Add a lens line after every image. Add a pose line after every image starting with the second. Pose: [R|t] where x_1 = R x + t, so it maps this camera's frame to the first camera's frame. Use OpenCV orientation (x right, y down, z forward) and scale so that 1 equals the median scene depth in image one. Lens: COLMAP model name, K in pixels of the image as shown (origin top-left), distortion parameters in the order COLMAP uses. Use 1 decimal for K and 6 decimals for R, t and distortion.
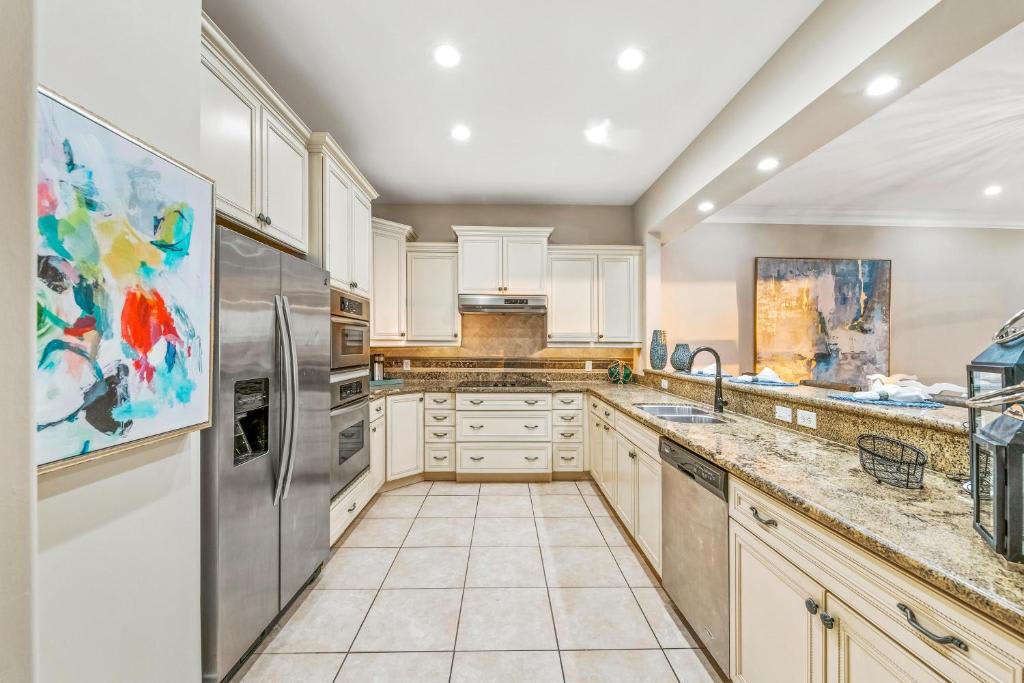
lens RADIAL K [[411.8, 0, 512.6], [0, 411.8, 342.3], [0, 0, 1]] dist [-0.002252, -0.001221]
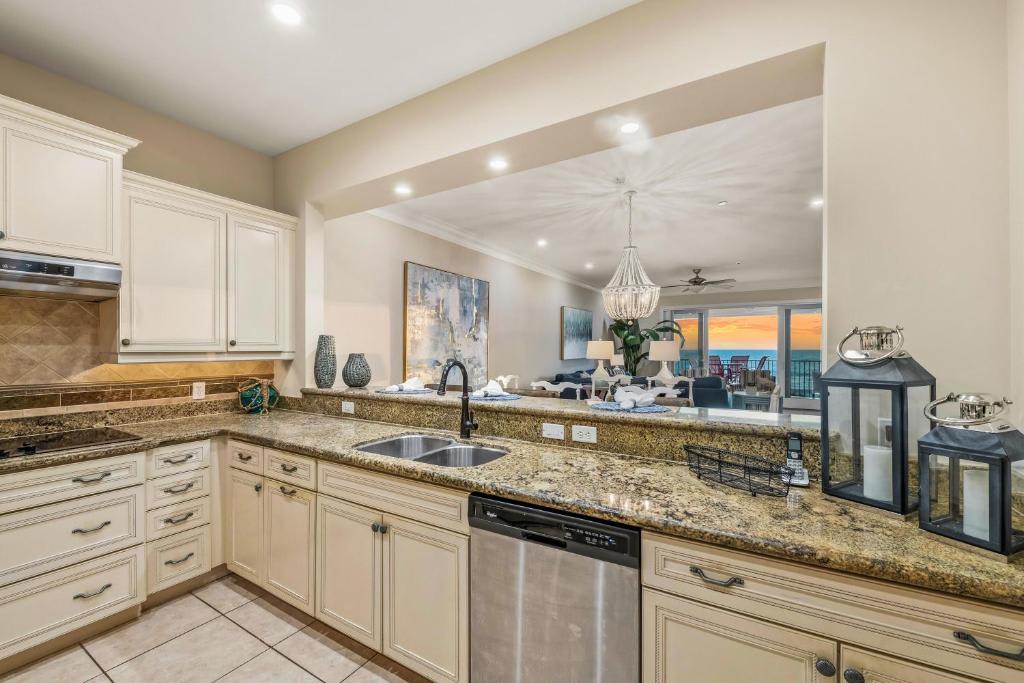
lens RADIAL K [[411.8, 0, 514.4], [0, 411.8, 345.0], [0, 0, 1]] dist [-0.002252, -0.001221]
pose [[0.525609, 0.000258, 0.850726, -0.103892], [-0.001830, 0.999998, 0.000828, -0.013256], [-0.850724, -0.001992, 0.525609, 0.313660]]
